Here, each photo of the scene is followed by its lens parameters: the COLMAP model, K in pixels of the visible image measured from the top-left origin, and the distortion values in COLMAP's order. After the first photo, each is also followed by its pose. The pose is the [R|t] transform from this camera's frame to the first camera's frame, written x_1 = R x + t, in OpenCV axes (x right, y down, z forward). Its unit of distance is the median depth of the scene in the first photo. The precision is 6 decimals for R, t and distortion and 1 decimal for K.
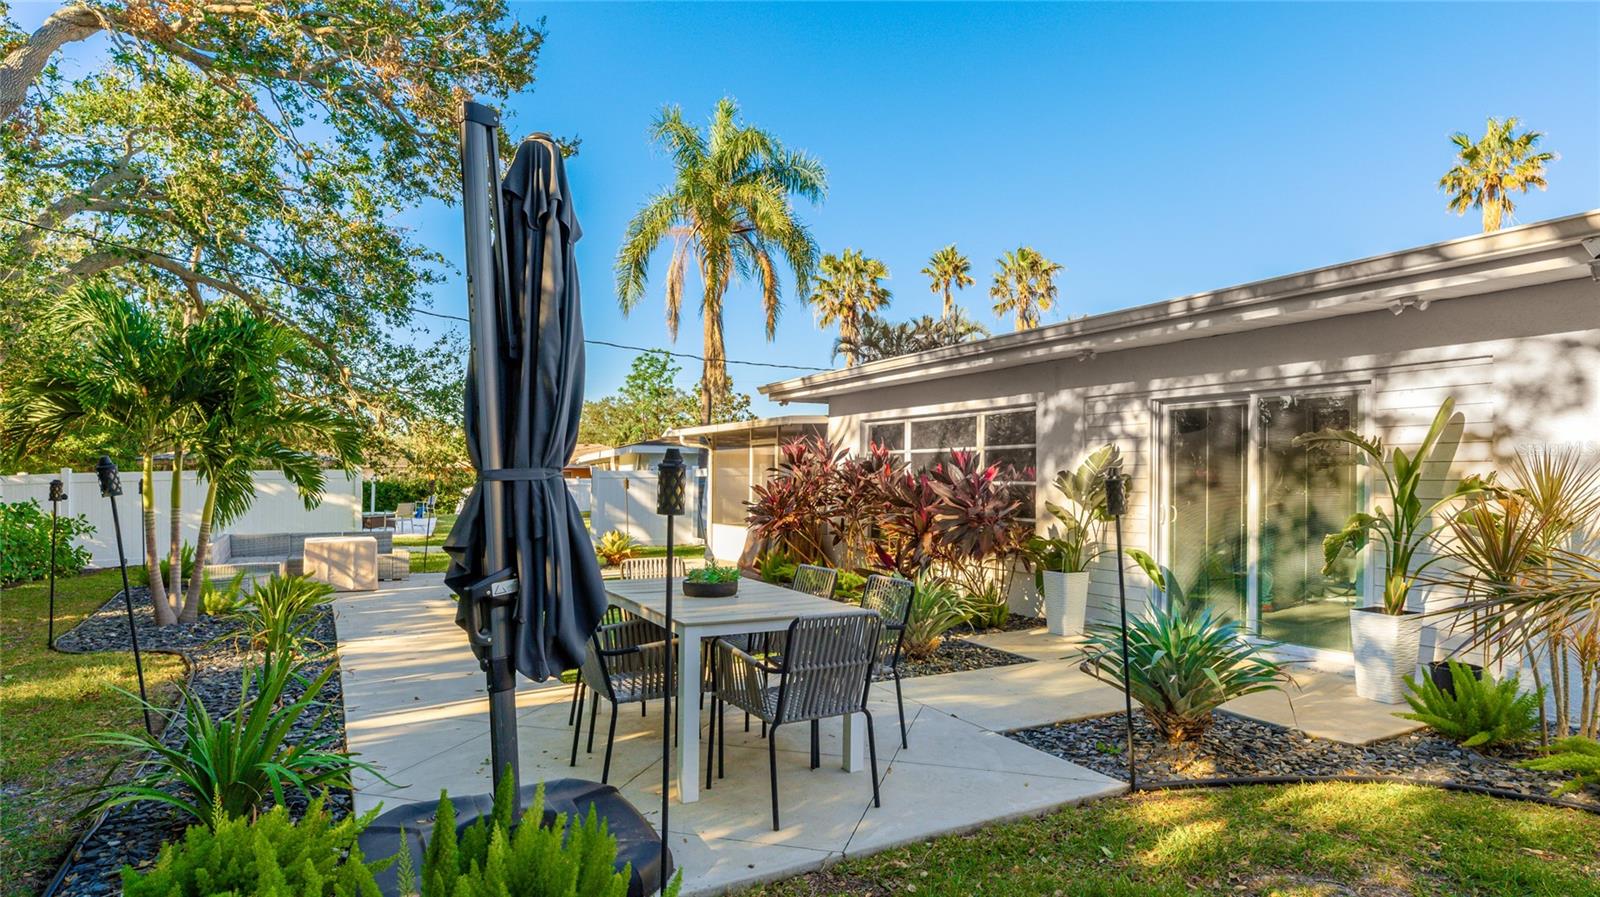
lens RADIAL K [[892.2, 0, 795.2], [0, 892.2, 463.8], [0, 0, 1]] dist [0.006744, 0.000690]
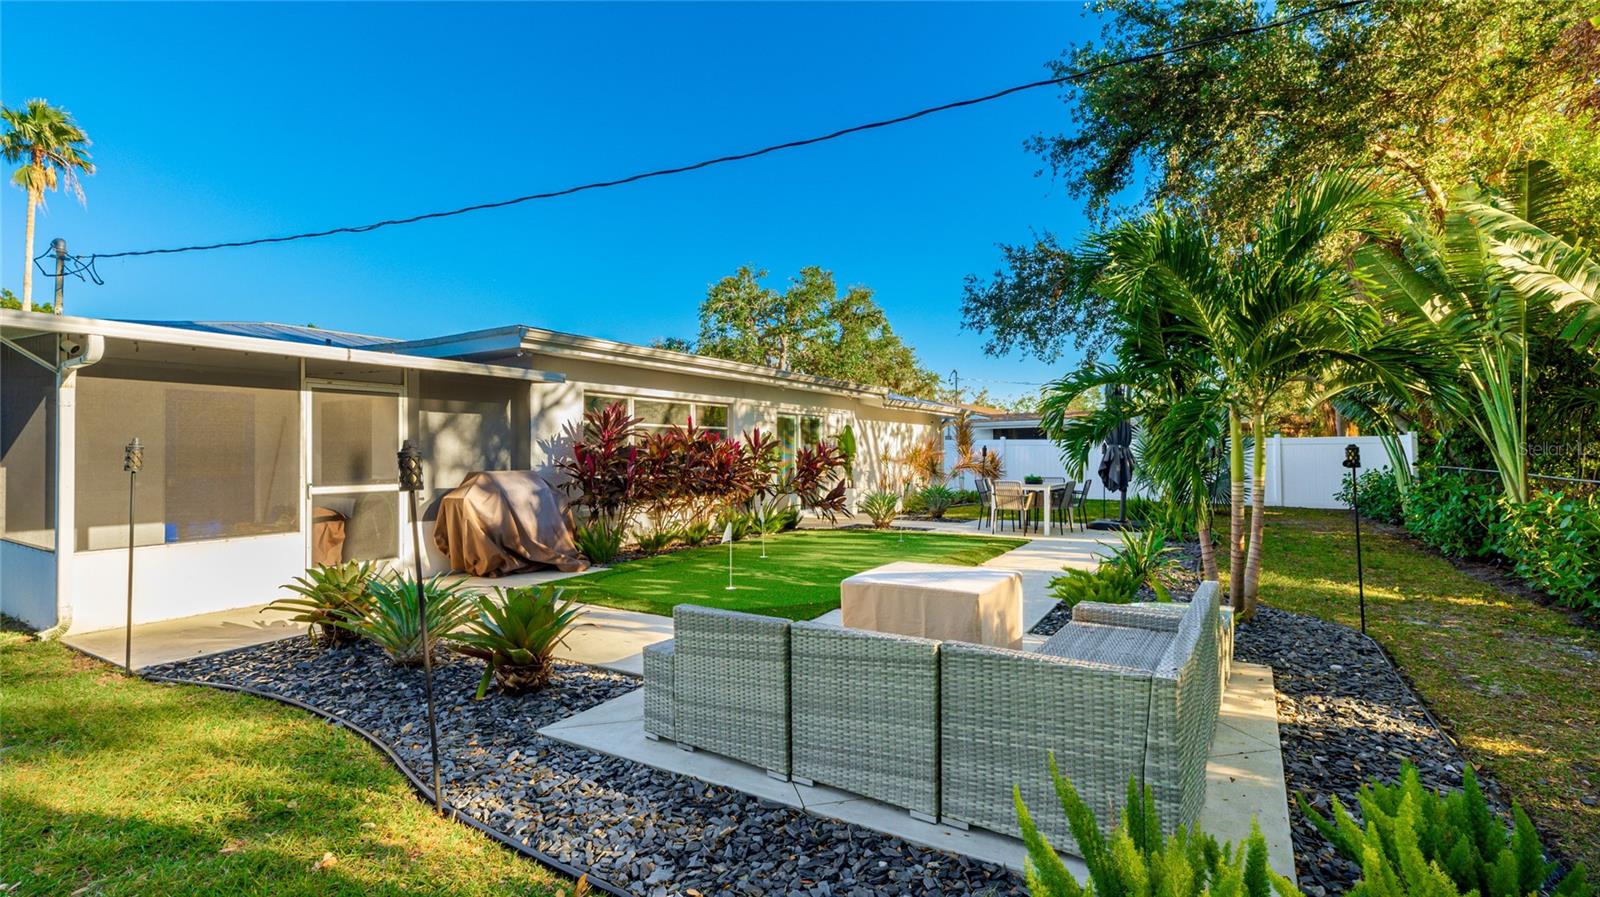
lens RADIAL K [[726.6, 0, 800.0], [0, 726.6, 448.5], [0, 0, 1]] dist [0.003359, 0.000365]
pose [[-0.498121, -0.006583, 0.867082, -1.140900], [-0.021240, 0.999764, -0.004611, 0.027508], [-0.866847, -0.020714, -0.498144, 1.776483]]
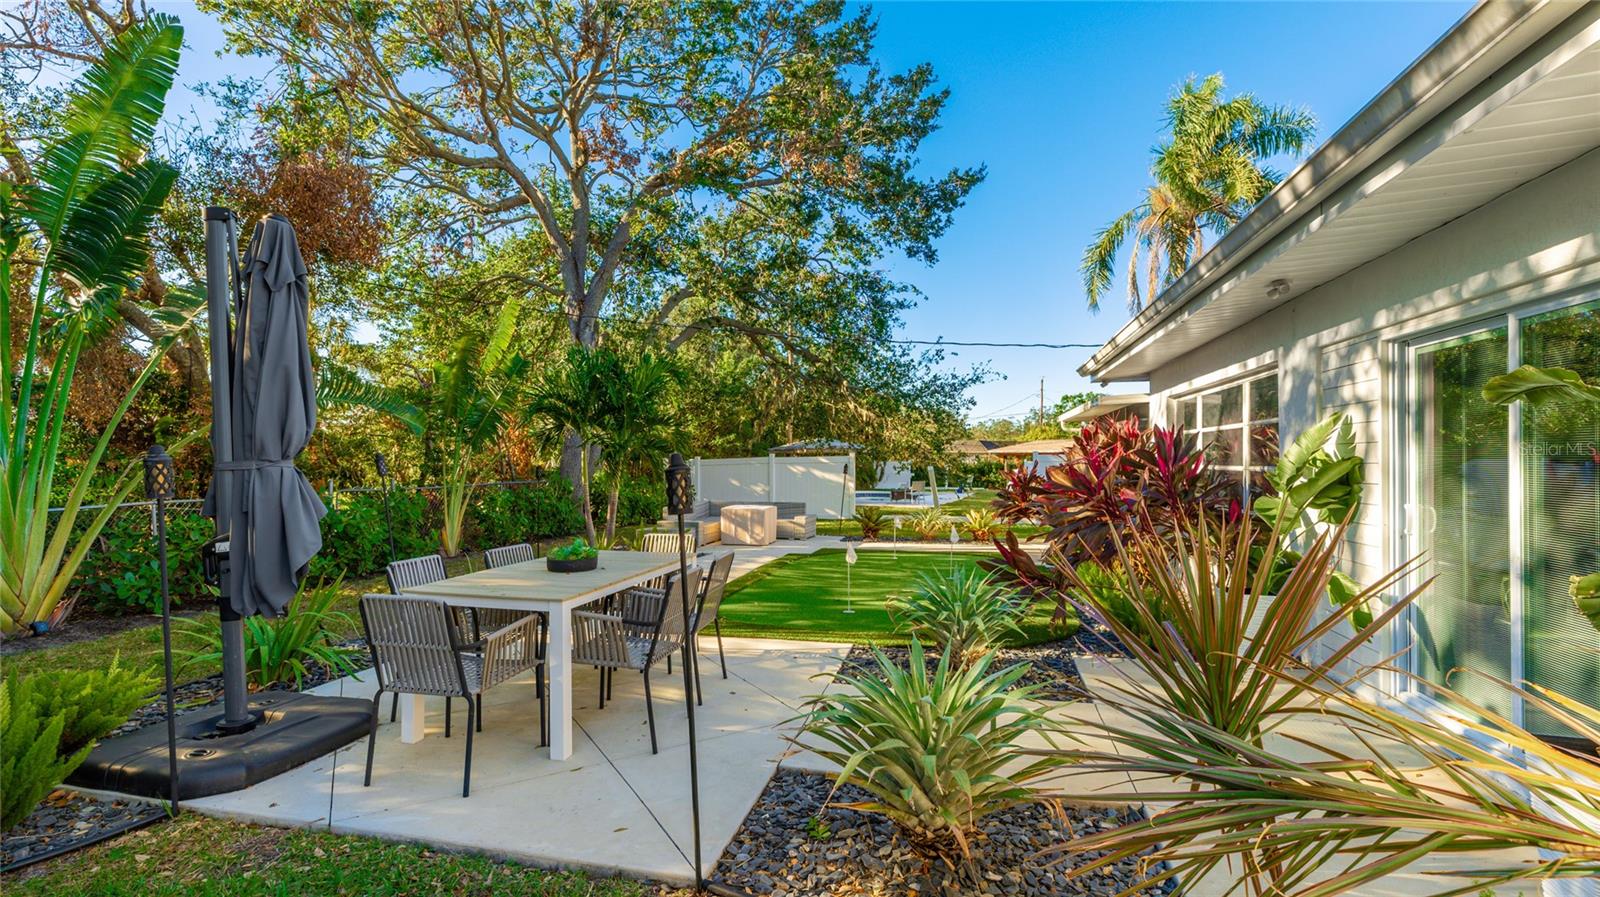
lens RADIAL K [[726.6, 0, 800.0], [0, 726.6, 448.5], [0, 0, 1]] dist [0.003359, 0.000365]
pose [[0.724170, -0.013469, -0.689490, 0.477490], [0.013162, 0.999897, -0.005709, 0.001850], [0.689496, -0.004941, 0.724272, 0.345569]]
